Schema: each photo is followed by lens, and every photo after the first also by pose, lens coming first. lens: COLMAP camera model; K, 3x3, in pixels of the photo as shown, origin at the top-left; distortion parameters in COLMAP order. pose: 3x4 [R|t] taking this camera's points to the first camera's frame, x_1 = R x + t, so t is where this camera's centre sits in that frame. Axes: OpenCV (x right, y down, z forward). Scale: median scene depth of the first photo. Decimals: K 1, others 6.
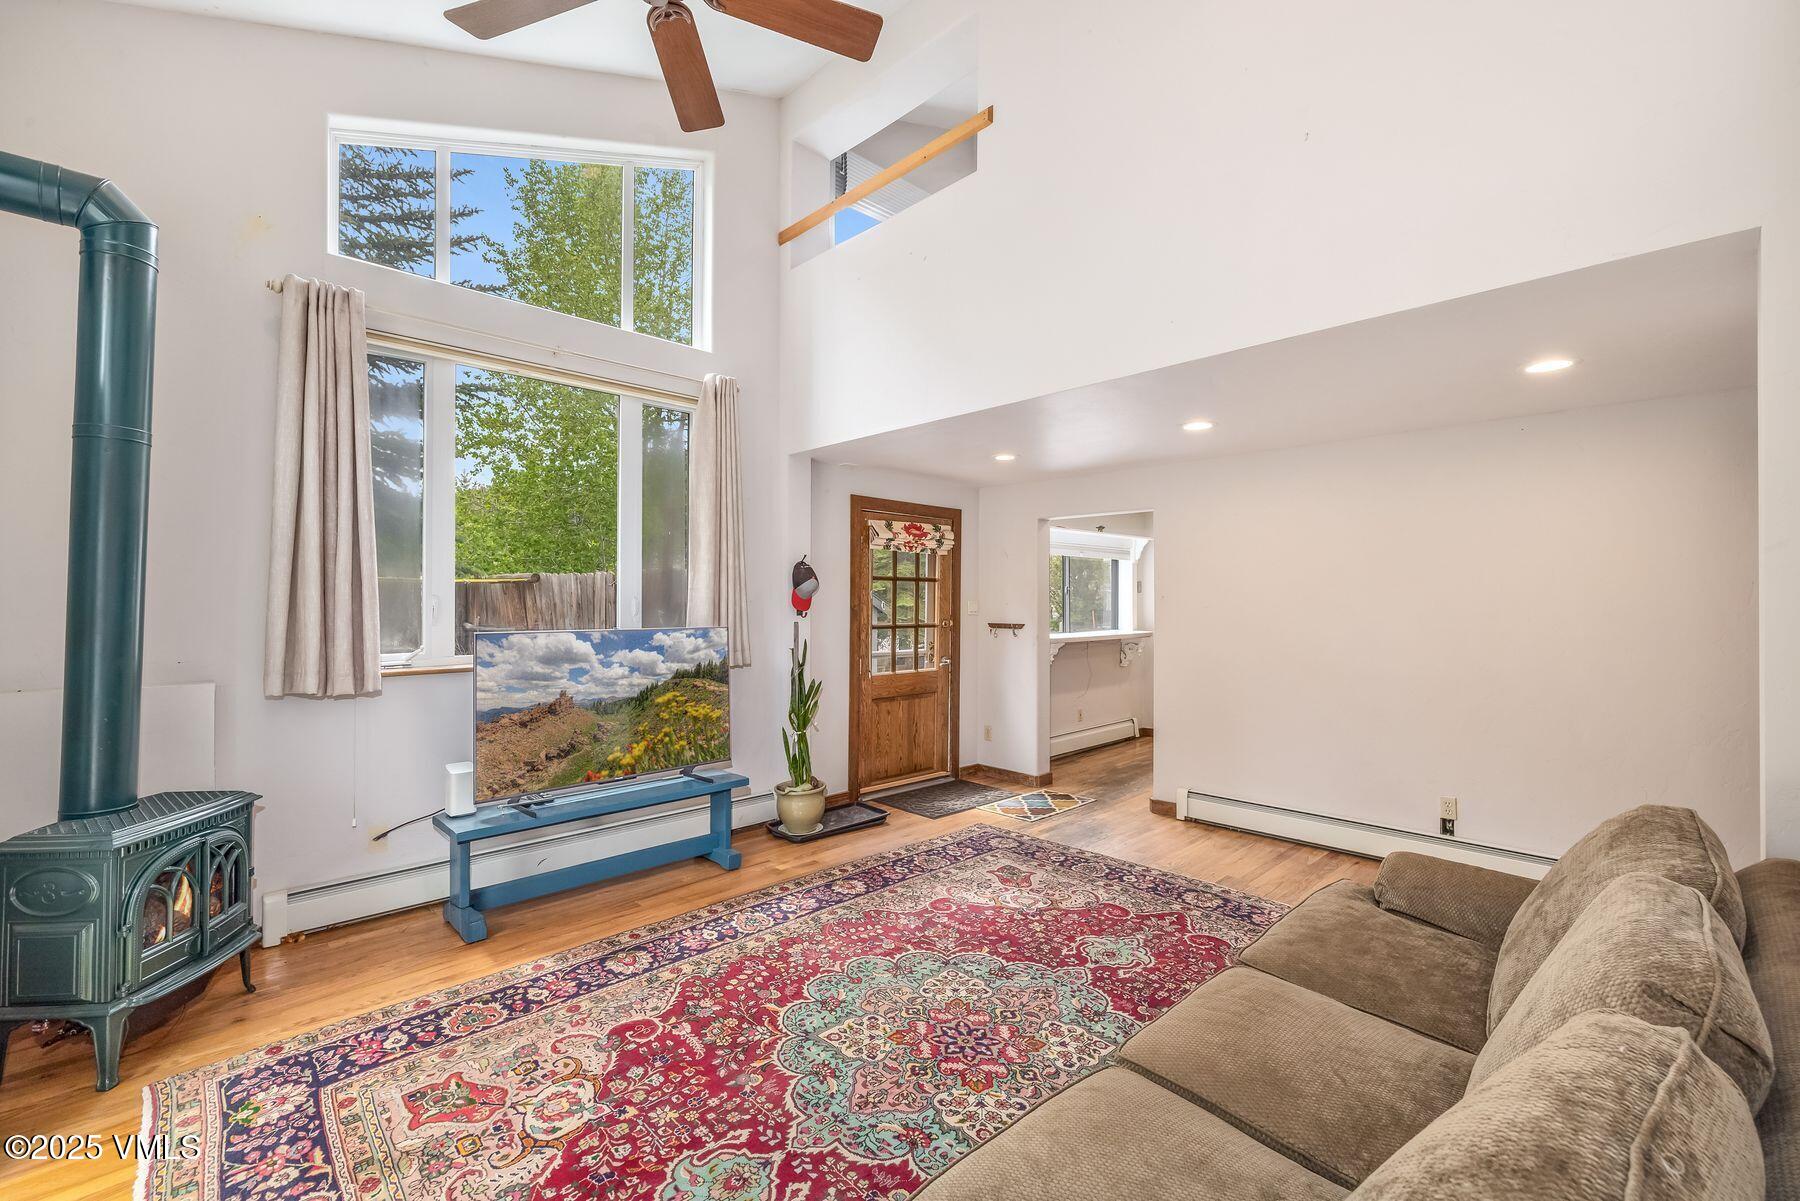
lens RADIAL K [[789.4, 0, 902.0], [0, 789.4, 591.6], [0, 0, 1]] dist [-0.002437, -0.000346]
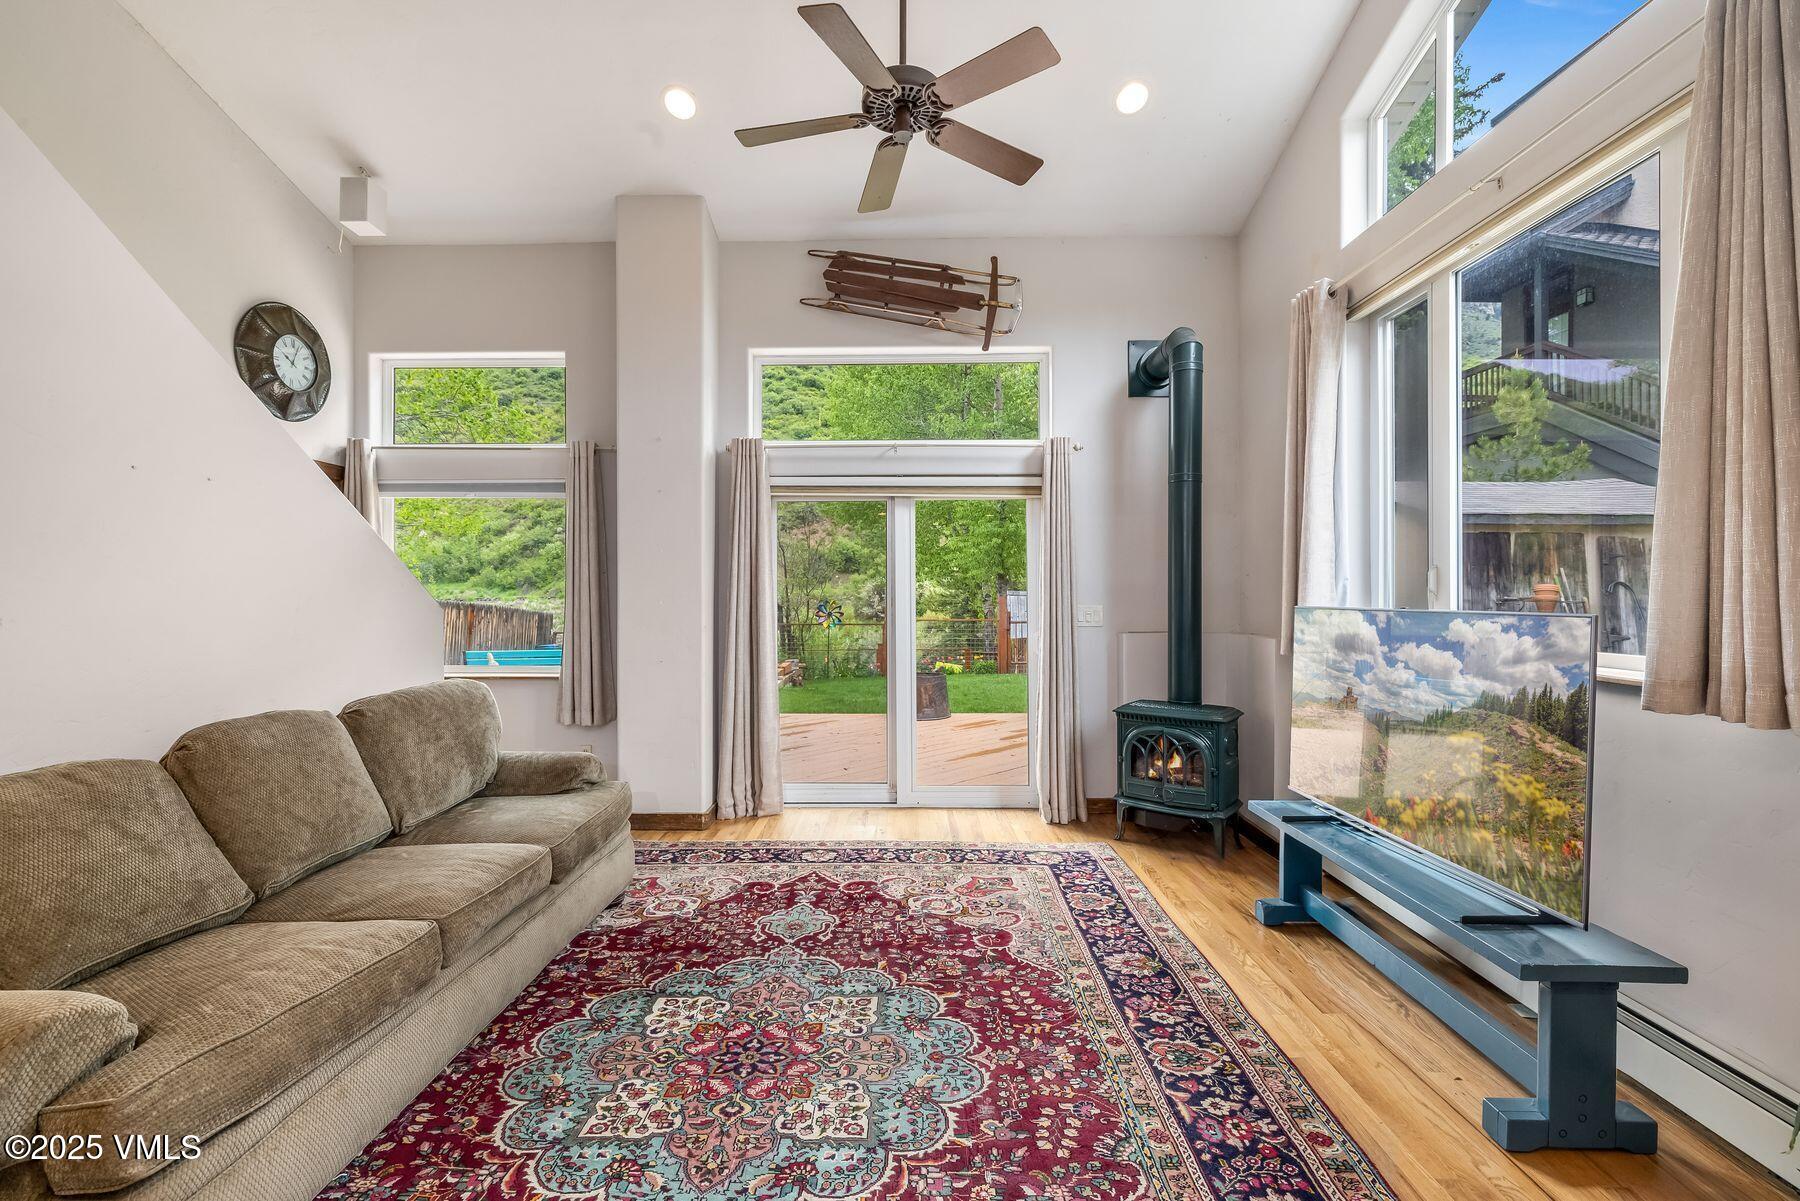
lens RADIAL K [[789.4, 0, 905.1], [0, 789.4, 603.2], [0, 0, 1]] dist [-0.002437, -0.000346]
pose [[-0.723580, 0.004227, -0.690228, 0.540948], [0.005450, 0.999985, 0.000410, 0.056877], [0.690219, -0.003465, -0.723592, 1.689834]]
